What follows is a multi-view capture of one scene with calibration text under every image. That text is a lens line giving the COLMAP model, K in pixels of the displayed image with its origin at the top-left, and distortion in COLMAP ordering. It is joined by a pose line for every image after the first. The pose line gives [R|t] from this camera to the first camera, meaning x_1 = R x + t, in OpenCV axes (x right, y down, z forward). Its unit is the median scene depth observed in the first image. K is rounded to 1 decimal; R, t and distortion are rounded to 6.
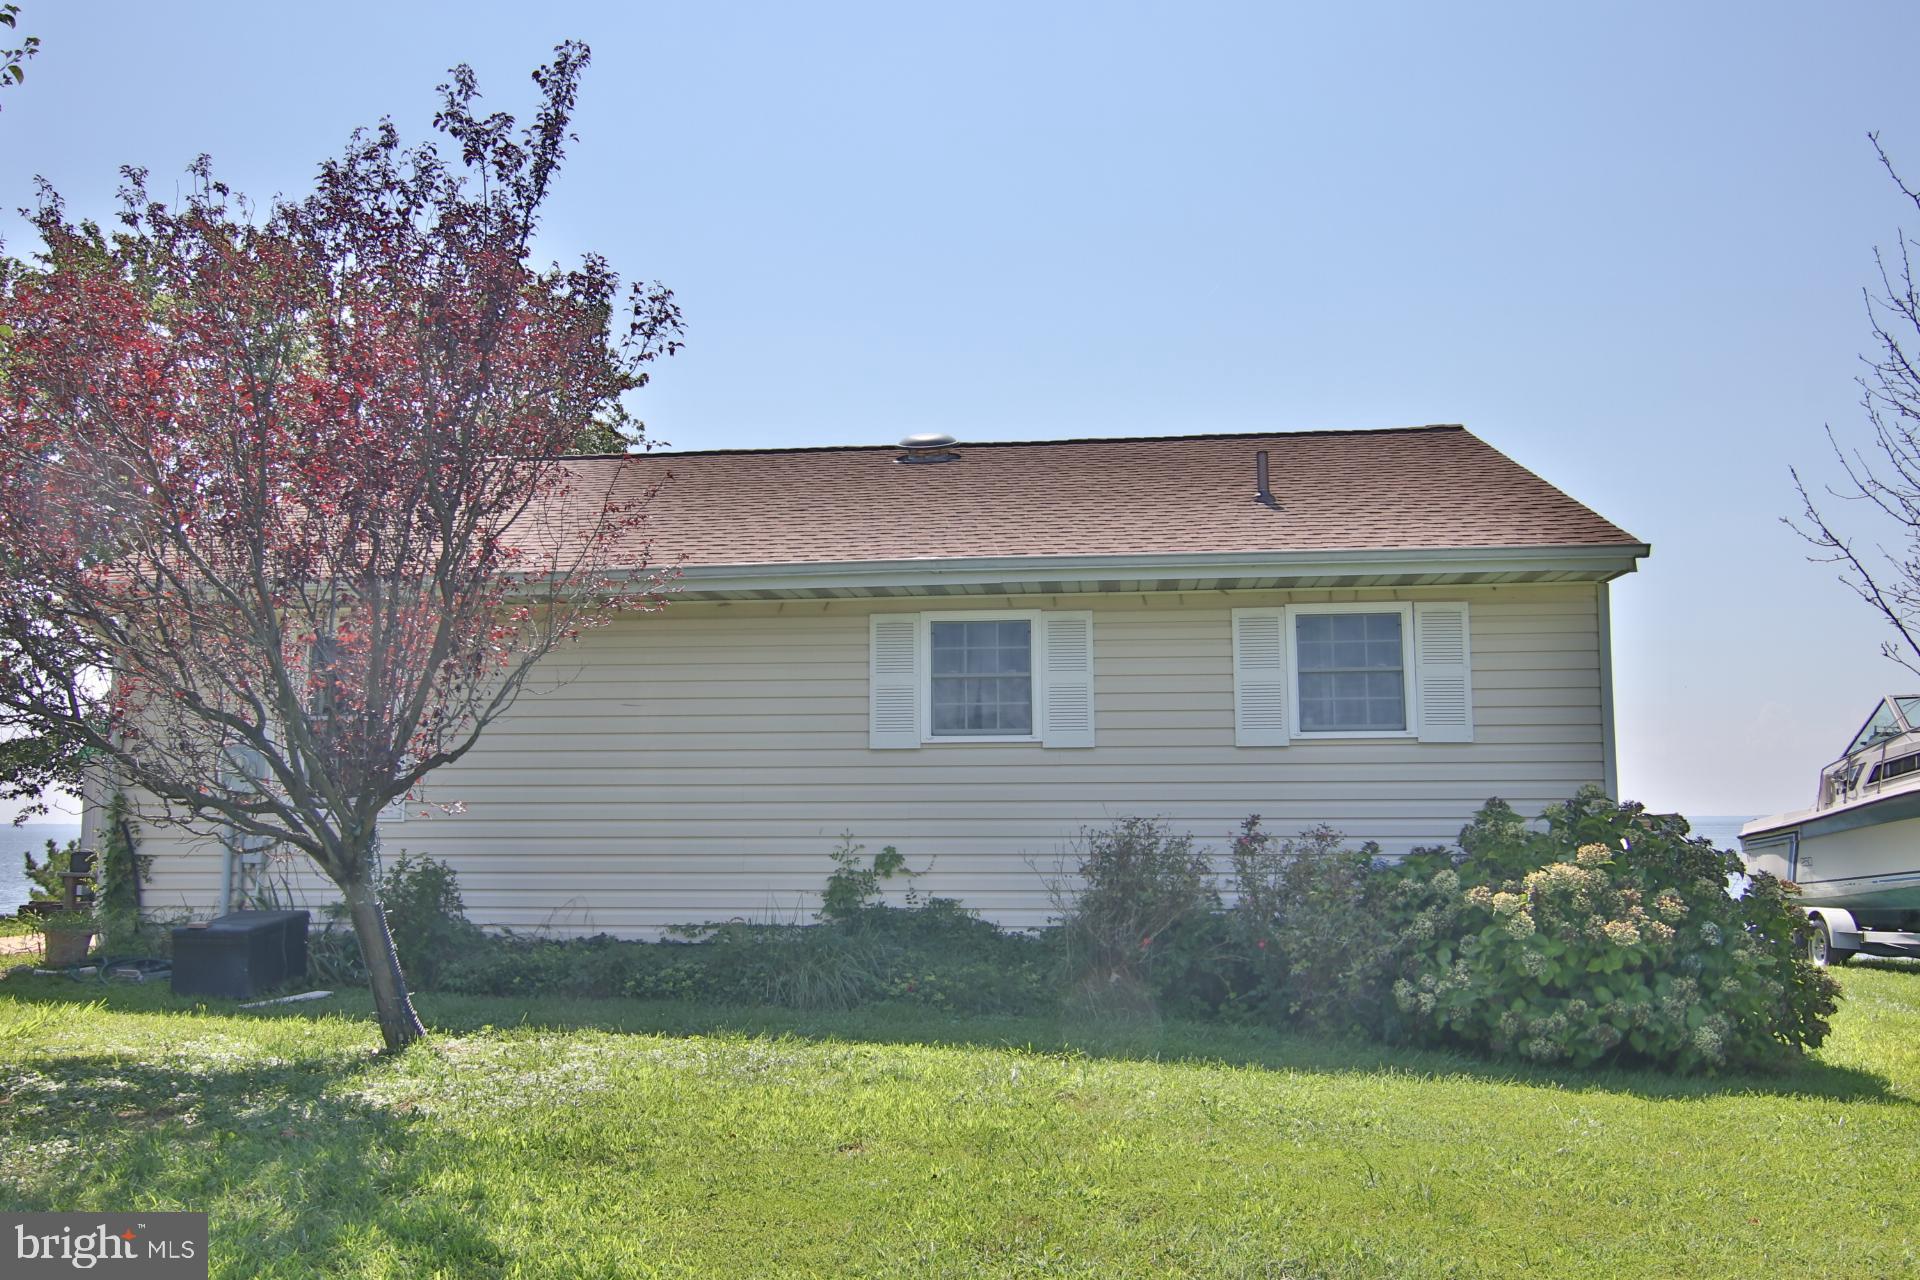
lens RADIAL K [[1452.0, 0, 960.0], [0, 1452.0, 640.0], [0, 0, 1]] dist [0.000698, 0.001920]
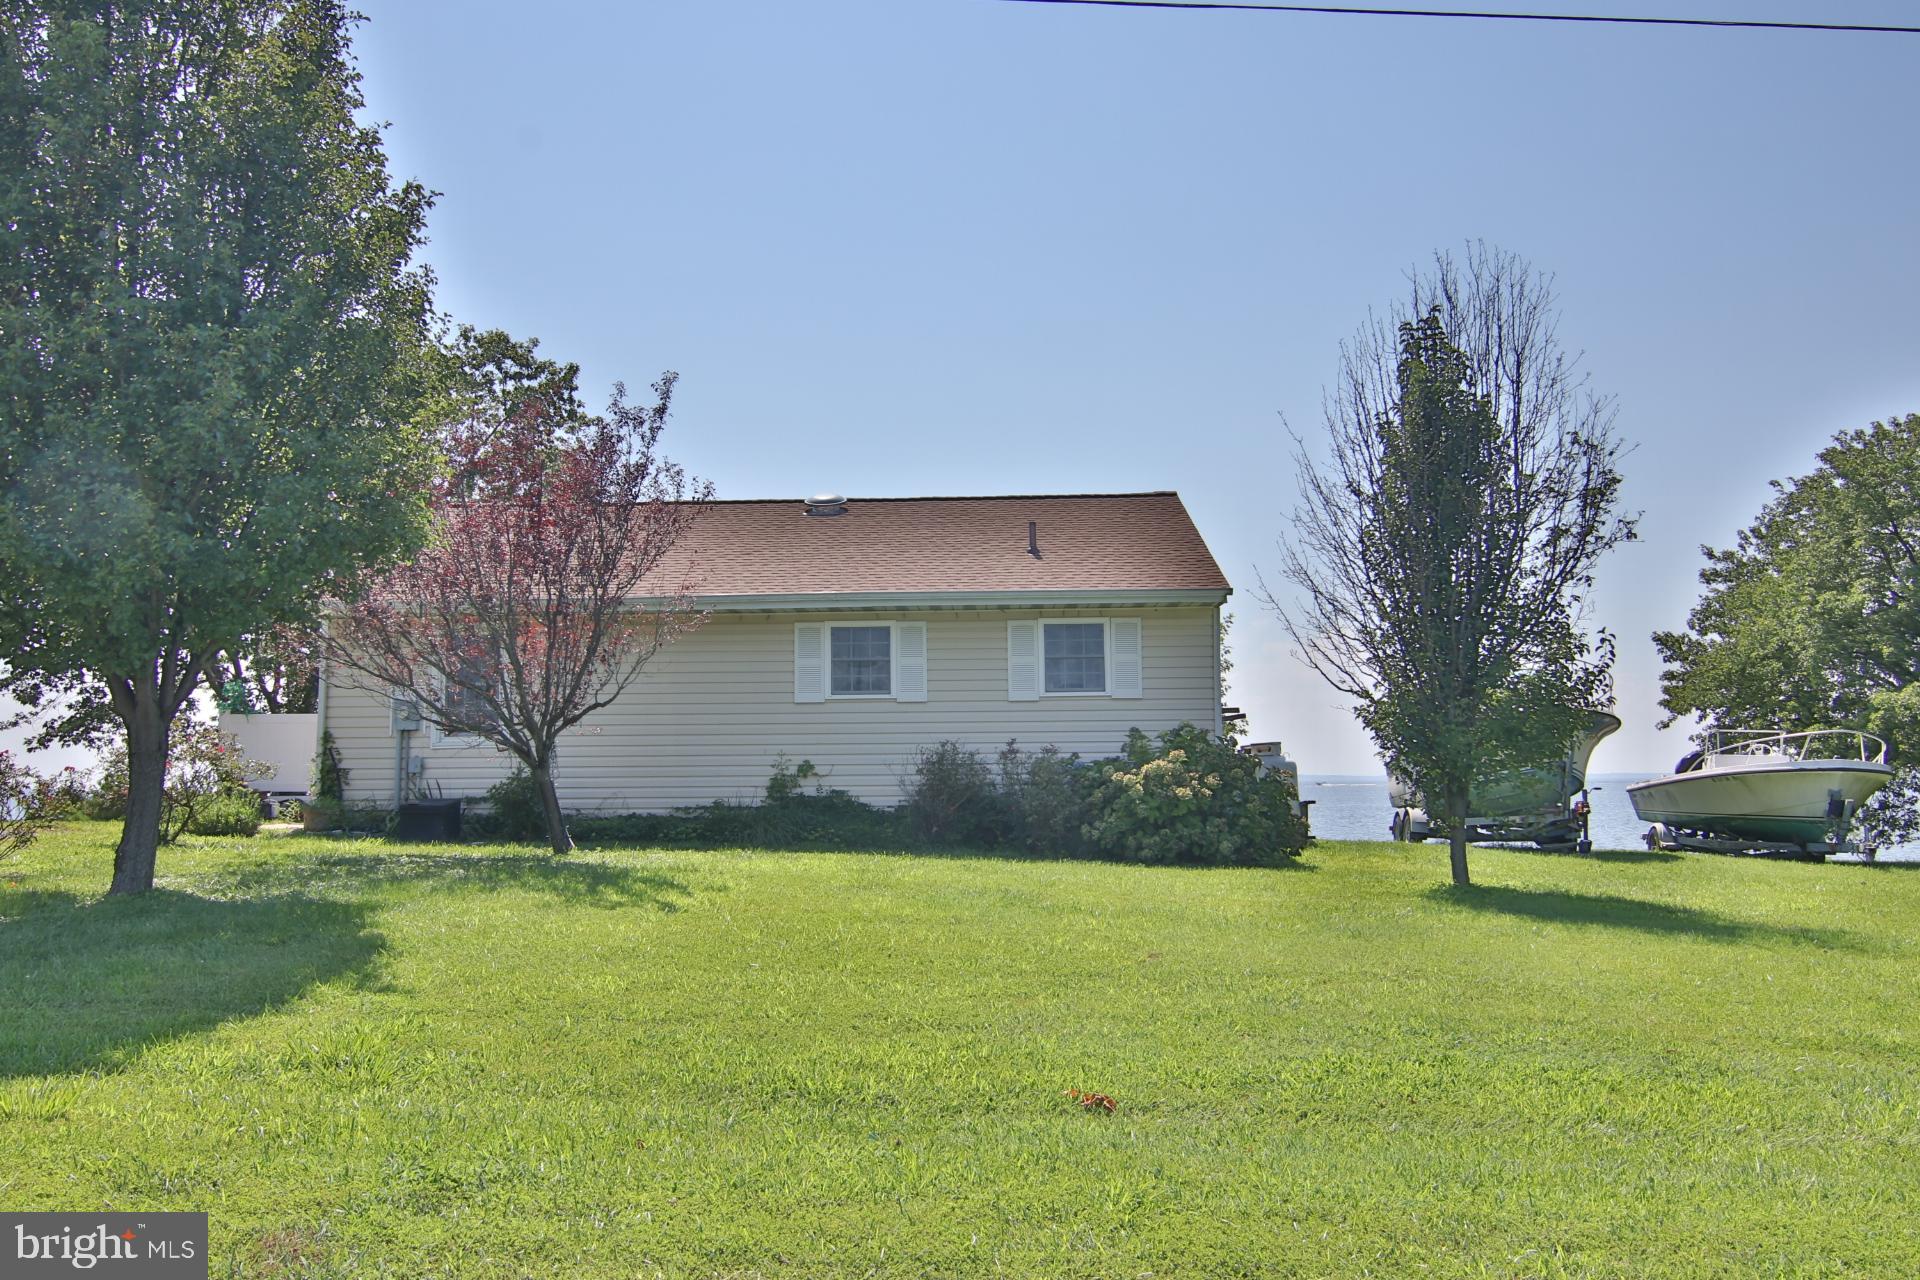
lens RADIAL K [[1452.0, 0, 960.0], [0, 1452.0, 640.0], [0, 0, 1]] dist [0.000698, 0.001920]
pose [[0.996623, 0.002636, 0.082068, -0.009551], [-0.004825, 0.999638, 0.026482, -0.045663], [-0.081969, -0.026788, 0.996275, -0.731281]]
